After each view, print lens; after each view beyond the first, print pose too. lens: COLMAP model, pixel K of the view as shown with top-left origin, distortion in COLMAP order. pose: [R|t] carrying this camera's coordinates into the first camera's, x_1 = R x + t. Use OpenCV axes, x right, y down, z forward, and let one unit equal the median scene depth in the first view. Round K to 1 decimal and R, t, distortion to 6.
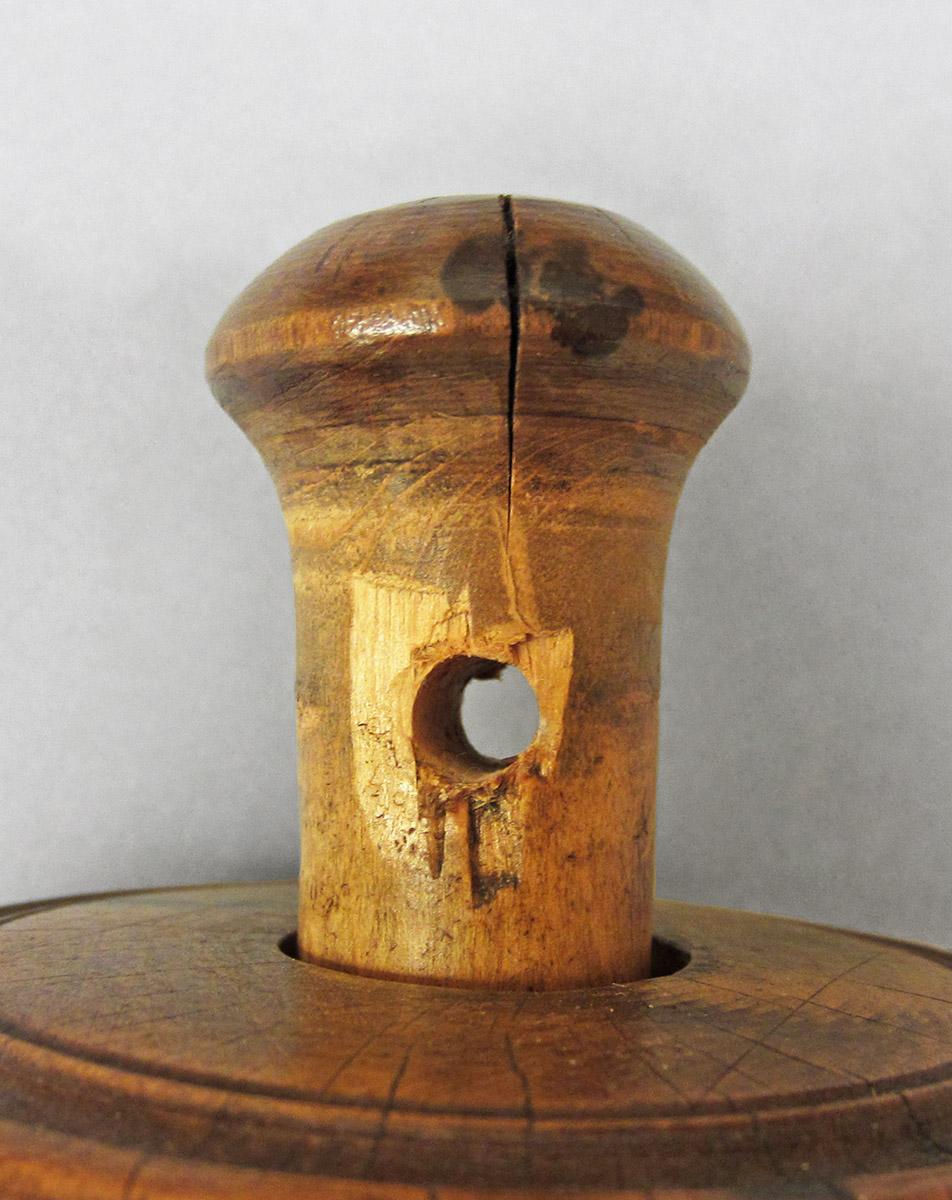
lens RADIAL K [[1644.0, 0, 474.6], [0, 1644.0, 602.0], [0, 0, 1]] dist [0.034391, 0.000000]
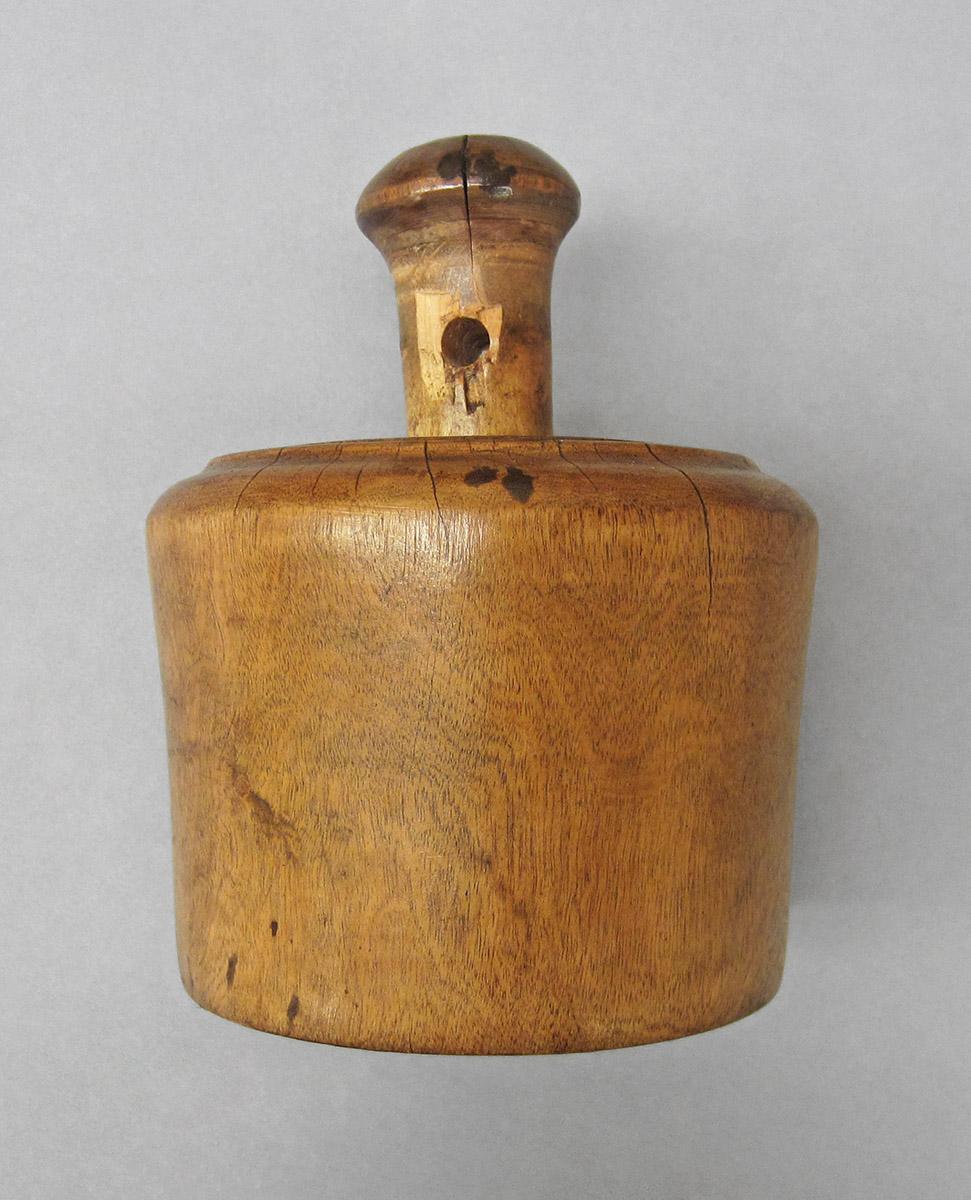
lens RADIAL K [[1644.0, 0, 485.7], [0, 1644.0, 598.9], [0, 0, 1]] dist [0.034391, 0.000000]
pose [[0.989161, -0.056196, -0.135653, 0.357708], [0.059837, 0.997945, 0.022908, 0.413564], [0.134087, -0.030777, 0.990492, -1.545517]]
